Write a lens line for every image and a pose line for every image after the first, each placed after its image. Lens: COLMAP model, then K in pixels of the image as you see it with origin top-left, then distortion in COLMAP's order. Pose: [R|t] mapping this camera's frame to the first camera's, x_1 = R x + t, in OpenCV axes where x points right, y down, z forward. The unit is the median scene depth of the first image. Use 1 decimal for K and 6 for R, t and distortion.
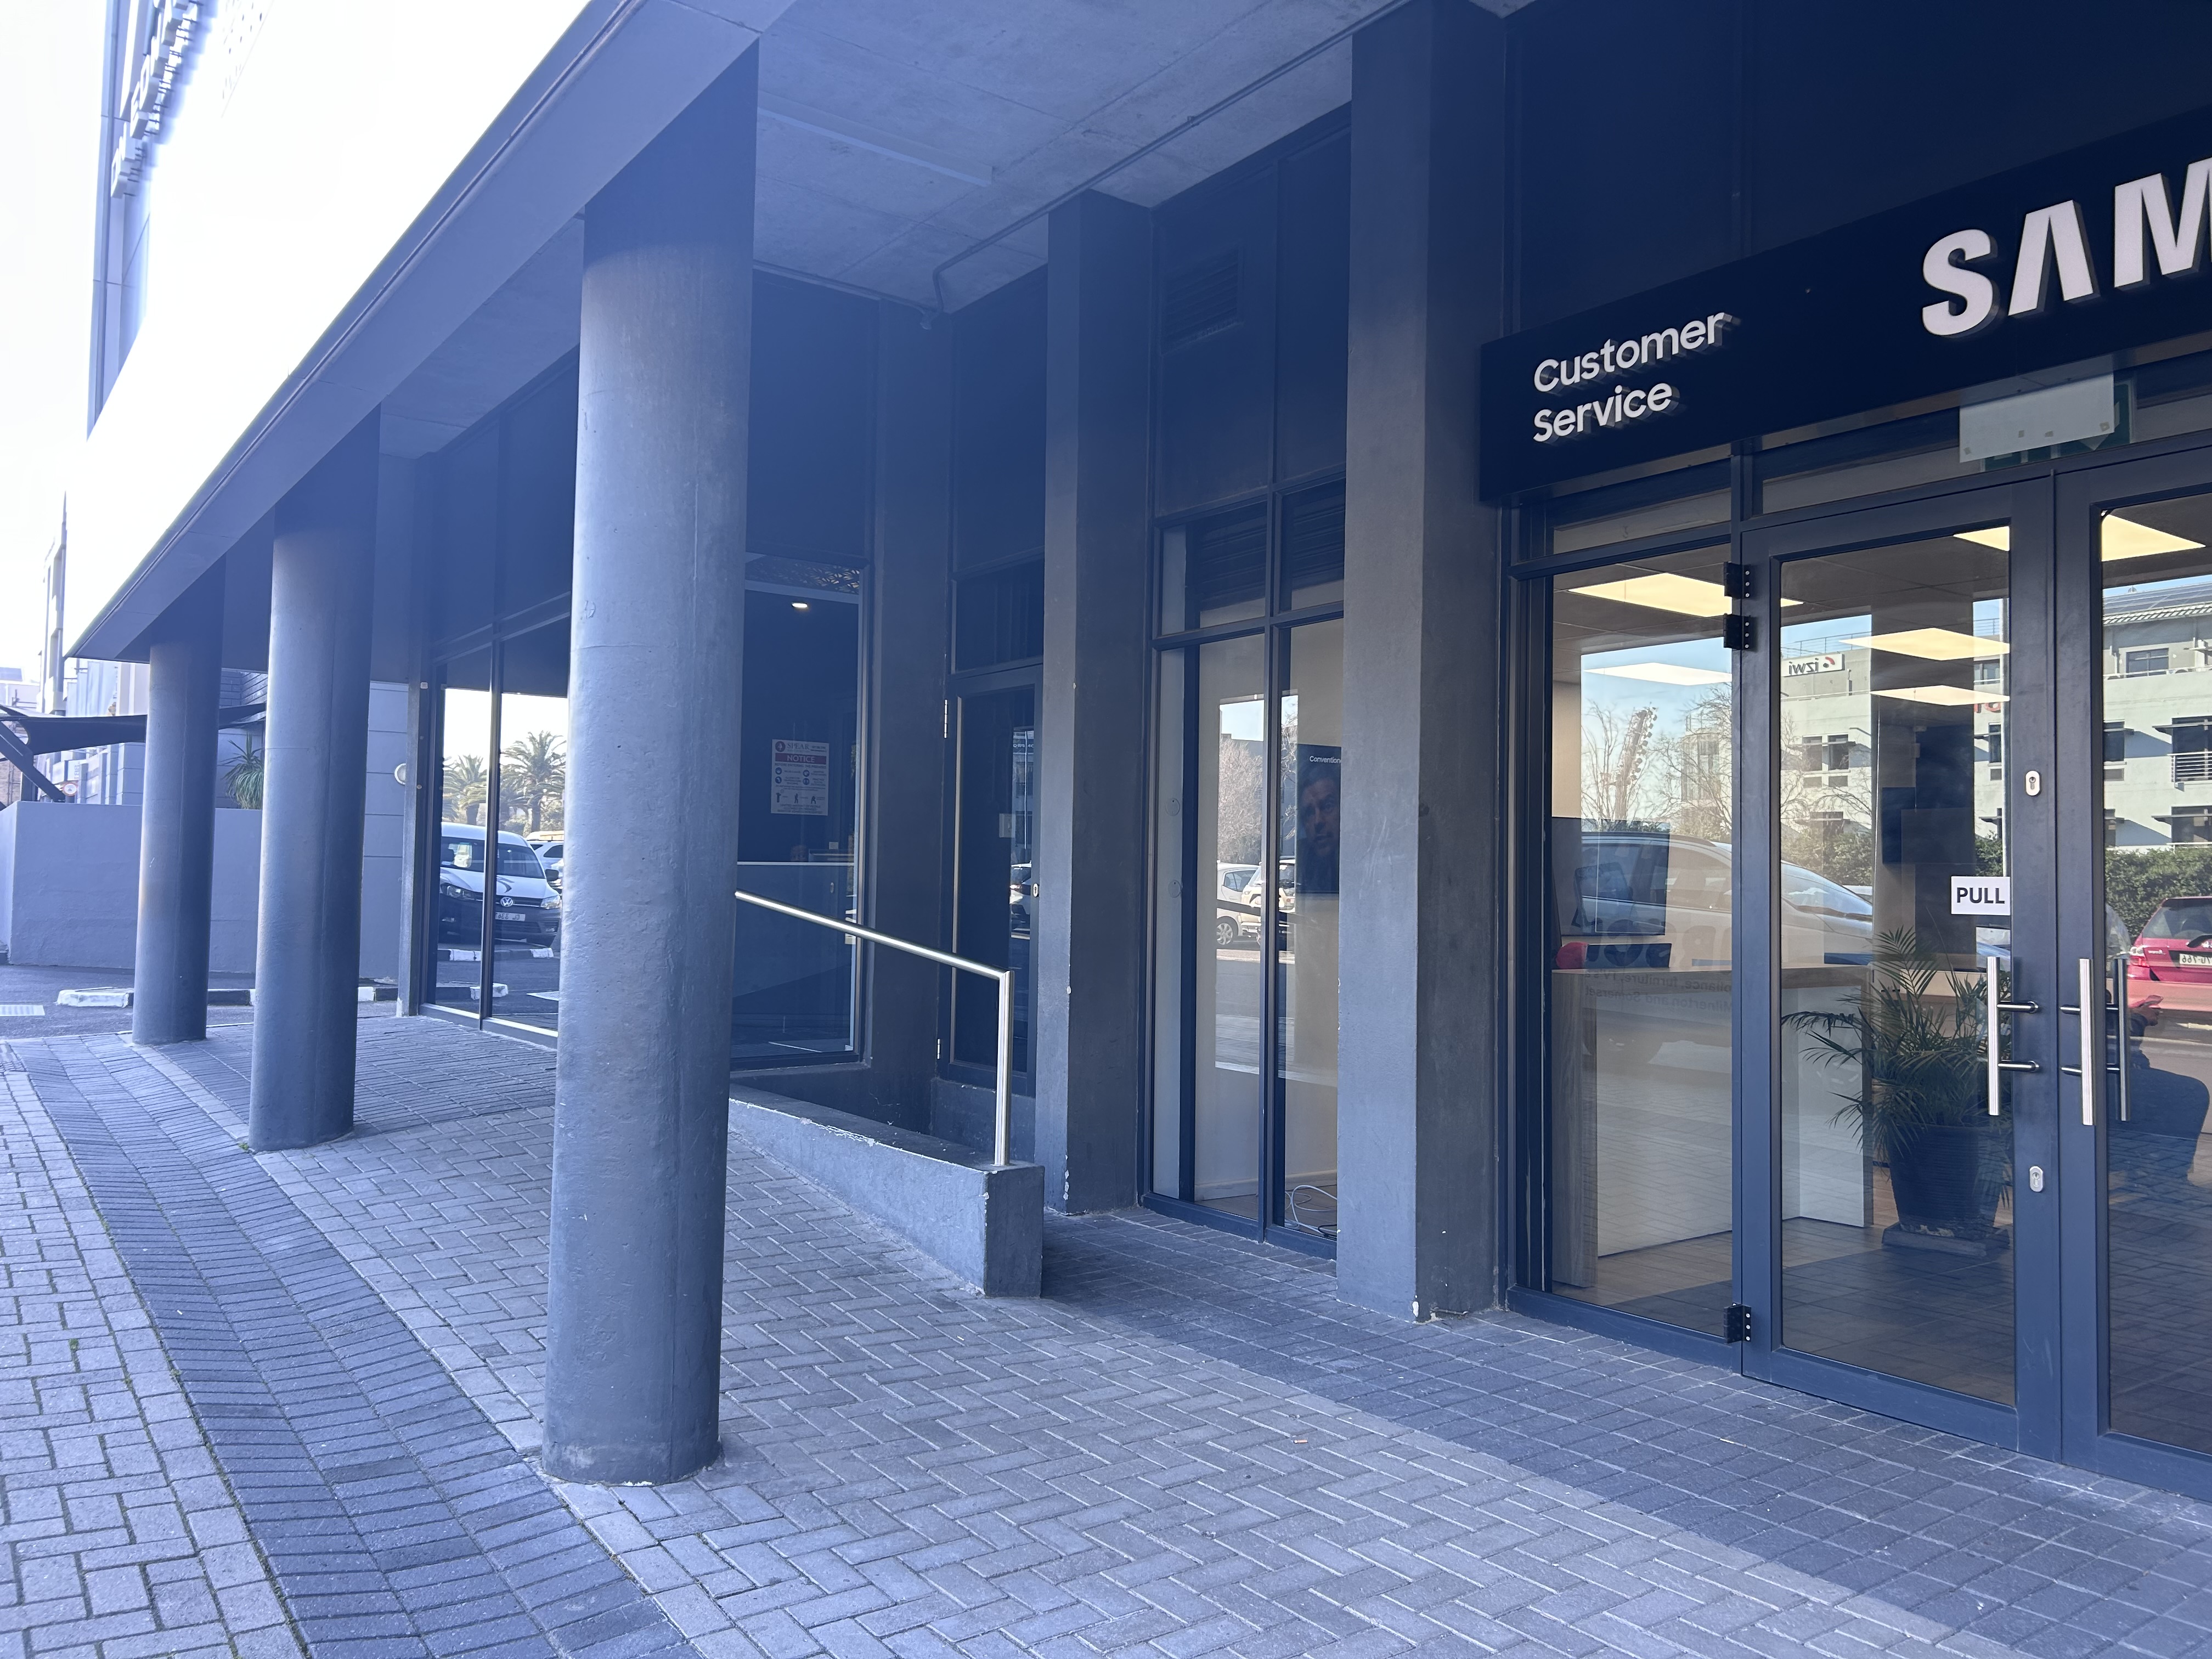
lens RADIAL K [[1639.4, 0, 1098.4], [0, 1639.4, 824.9], [0, 0, 1]] dist [0.074892, -0.070365]
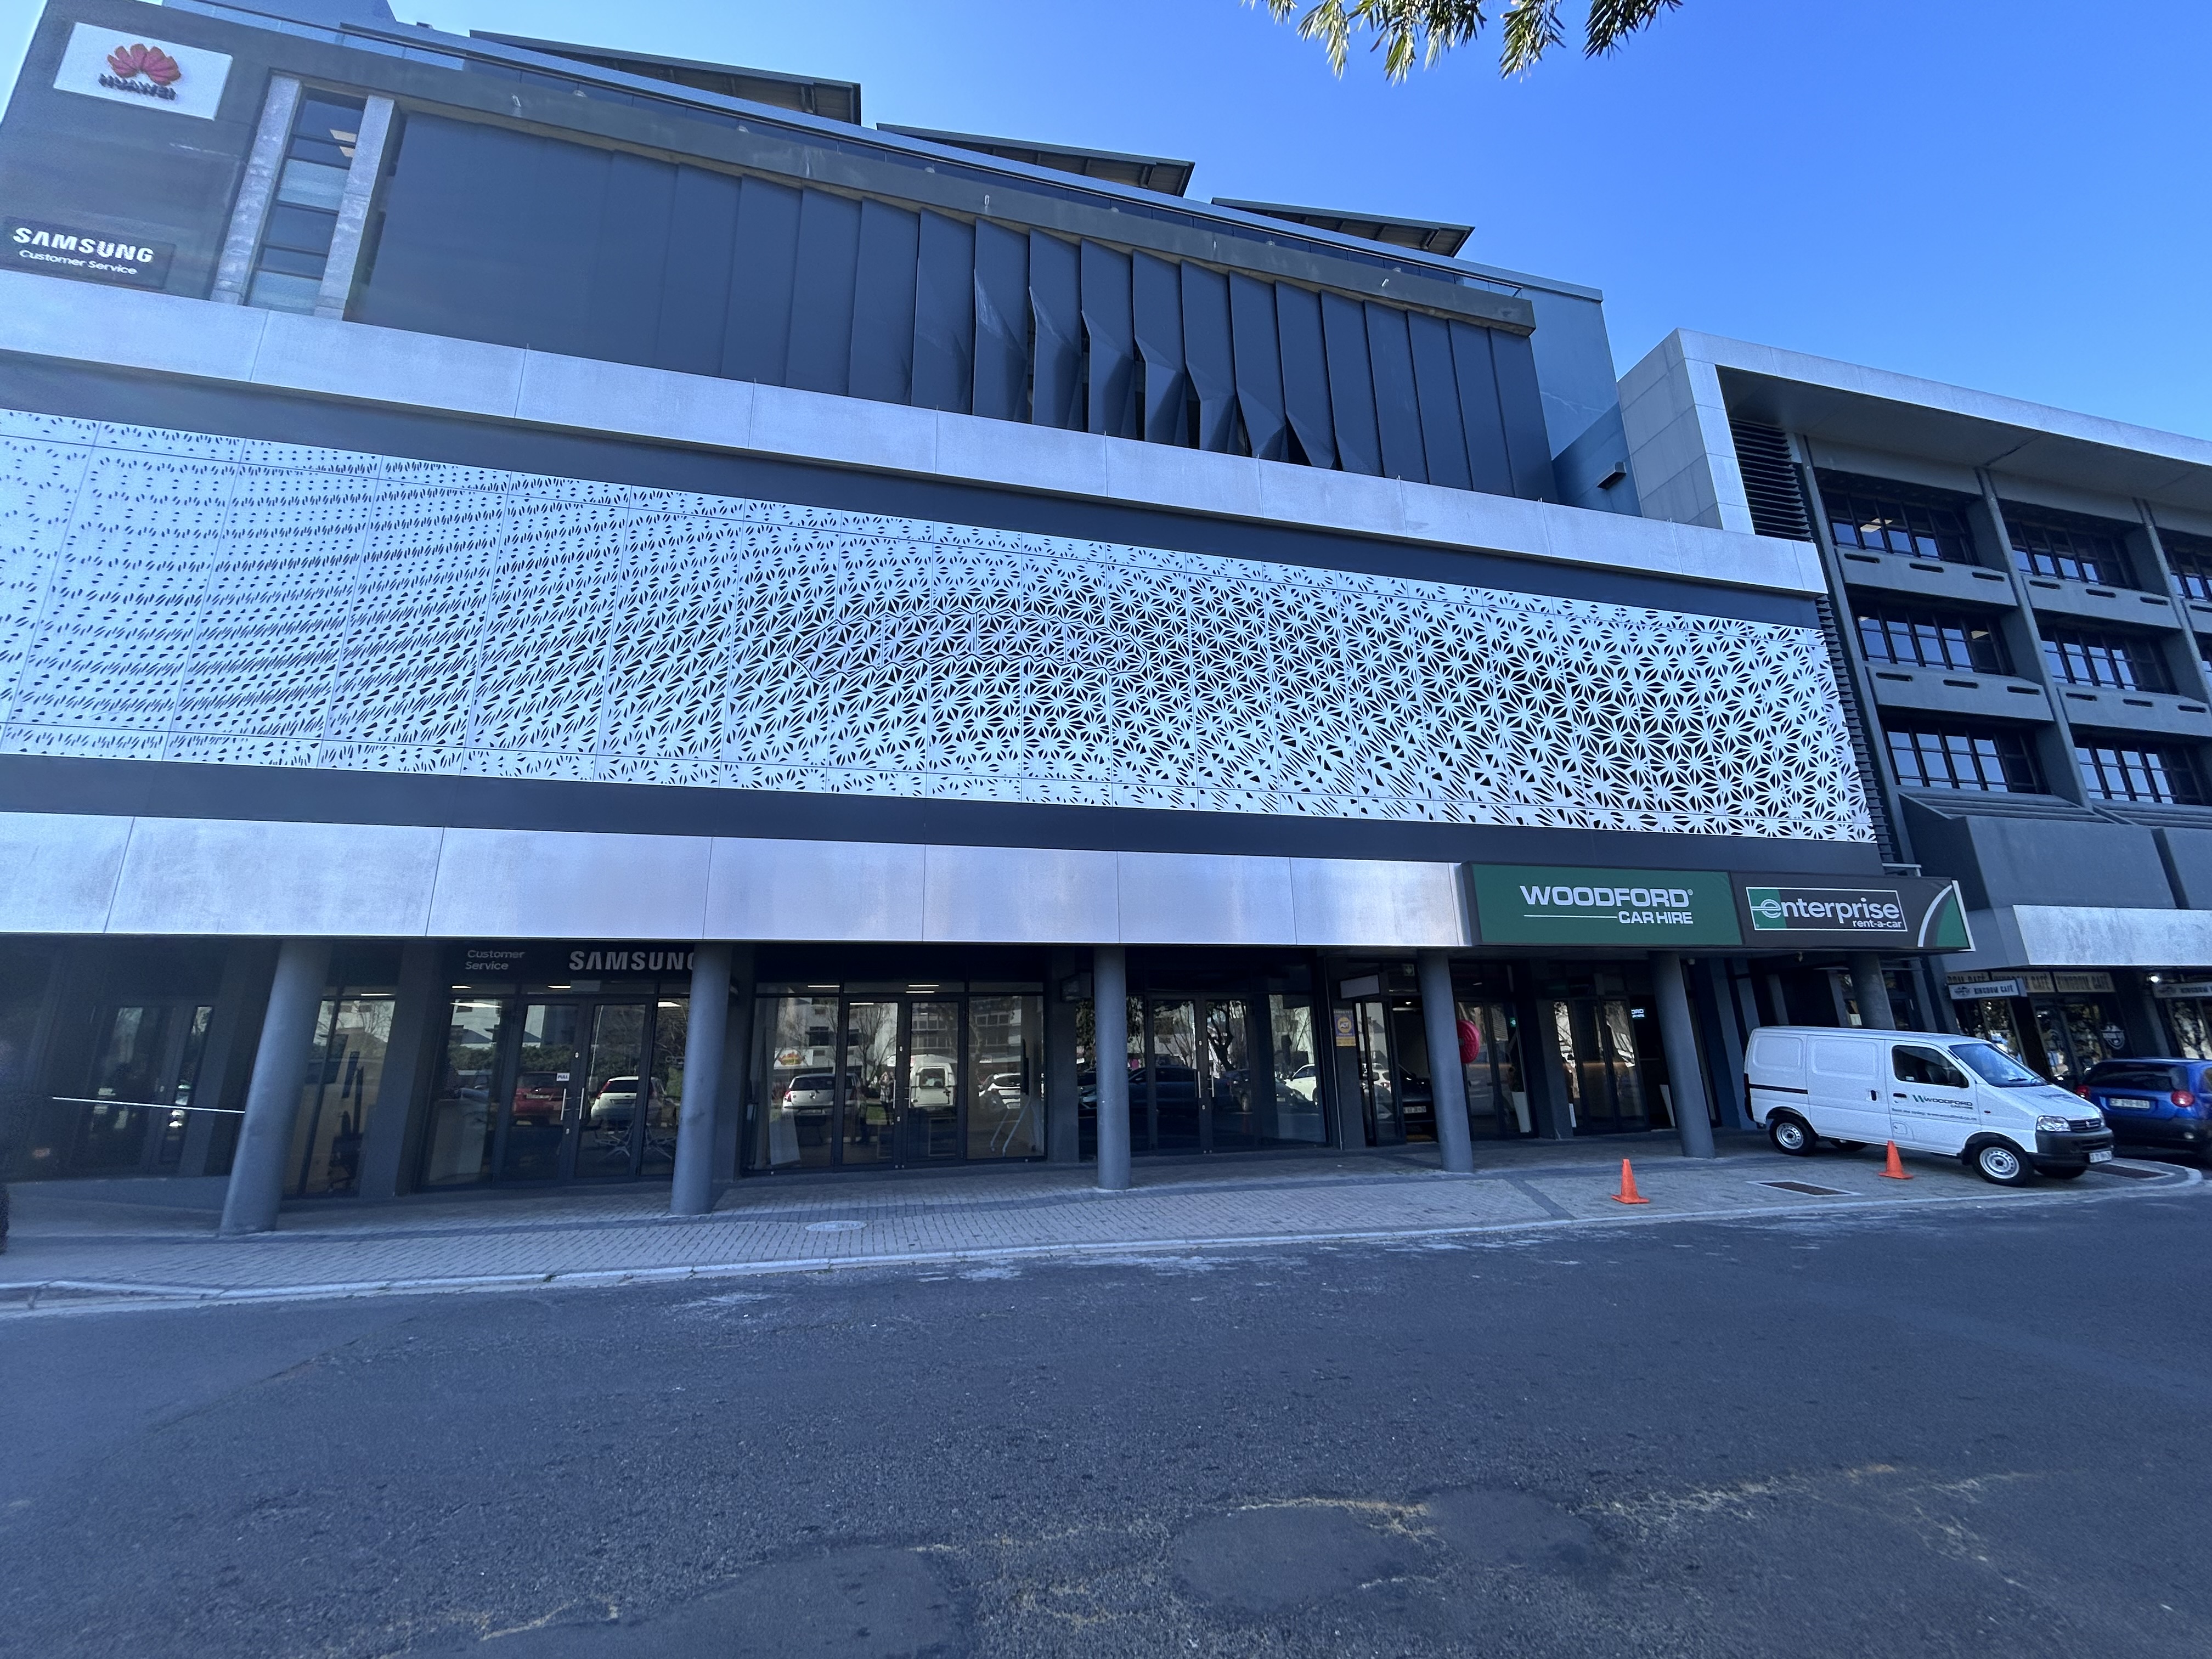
lens RADIAL K [[893.7, 0, 1103.2], [0, 893.7, 831.0], [0, 0, 1]] dist [-0.001007, 0.001209]
pose [[0.384009, 0.209334, 0.899287, -1.325504], [-0.011761, 0.974991, -0.221935, -0.098976], [-0.923255, 0.074649, 0.376867, -1.475111]]
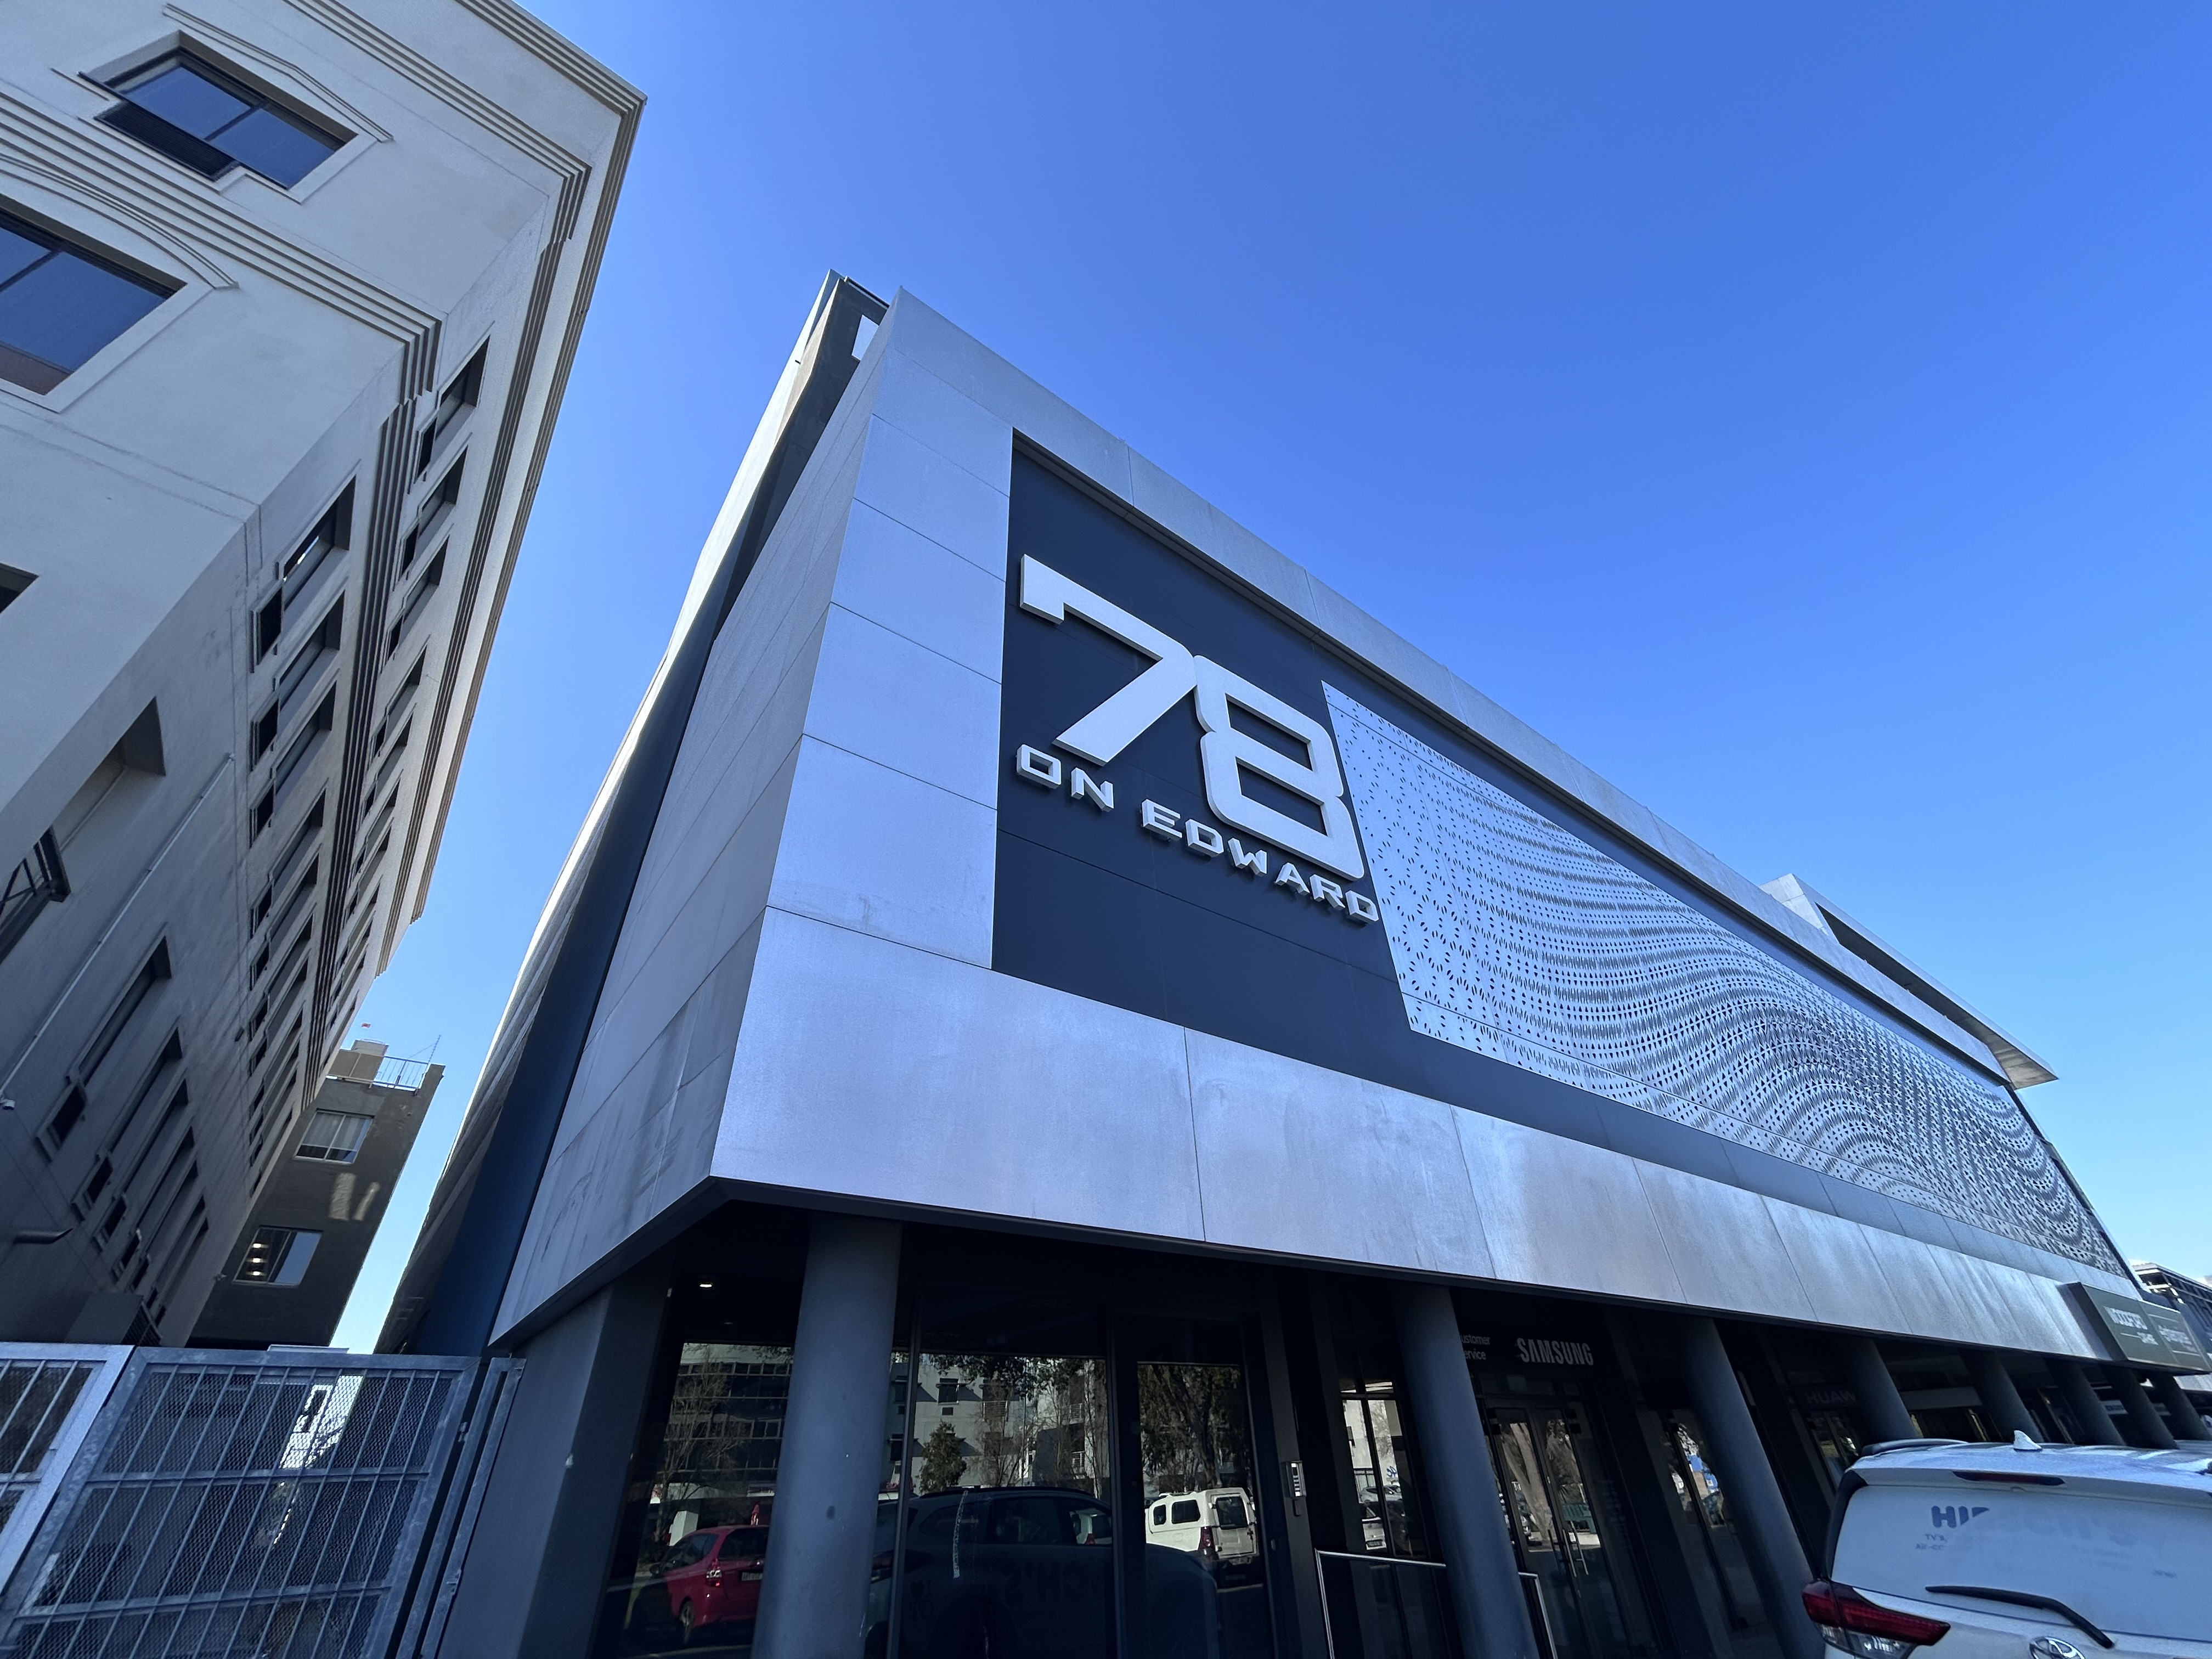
lens RADIAL K [[893.7, 0, 1101.3], [0, 893.7, 826.9], [0, 0, 1]] dist [-0.001007, 0.001209]
pose [[-0.011717, 0.578933, 0.815291, -2.093109], [-0.004067, 0.815313, -0.579006, -0.055558], [-0.999923, -0.010100, -0.007198, 1.954012]]
